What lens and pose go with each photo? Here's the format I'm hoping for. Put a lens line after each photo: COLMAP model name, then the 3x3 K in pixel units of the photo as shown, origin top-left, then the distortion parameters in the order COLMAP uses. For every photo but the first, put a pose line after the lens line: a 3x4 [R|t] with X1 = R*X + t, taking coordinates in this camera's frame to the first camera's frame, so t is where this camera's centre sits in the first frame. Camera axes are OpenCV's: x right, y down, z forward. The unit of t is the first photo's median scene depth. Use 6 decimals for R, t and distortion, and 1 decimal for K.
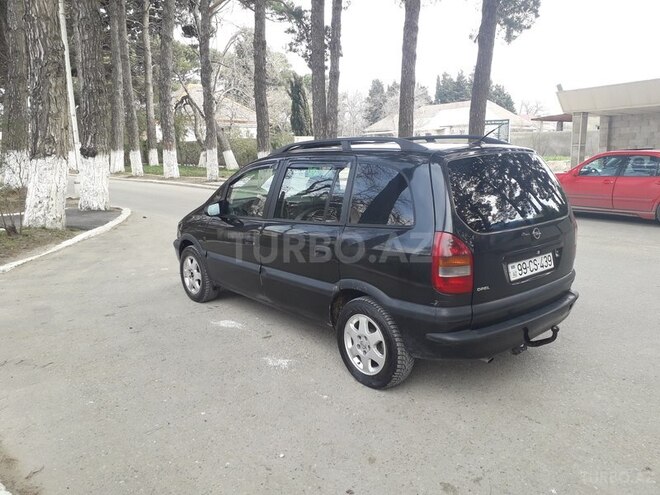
lens RADIAL K [[521.7, 0, 330.8], [0, 521.7, 248.4], [0, 0, 1]] dist [-0.012496, -0.010727]
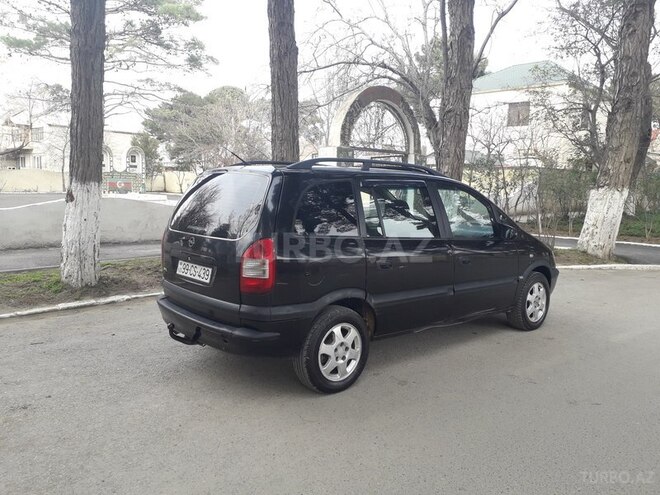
lens RADIAL K [[521.7, 0, 330.7], [0, 521.7, 247.3], [0, 0, 1]] dist [-0.012496, -0.010727]
pose [[0.026375, 0.129264, -0.991259, 0.522564], [-0.204201, 0.971392, 0.121240, -0.074105], [0.978574, 0.199218, 0.052016, 0.424754]]
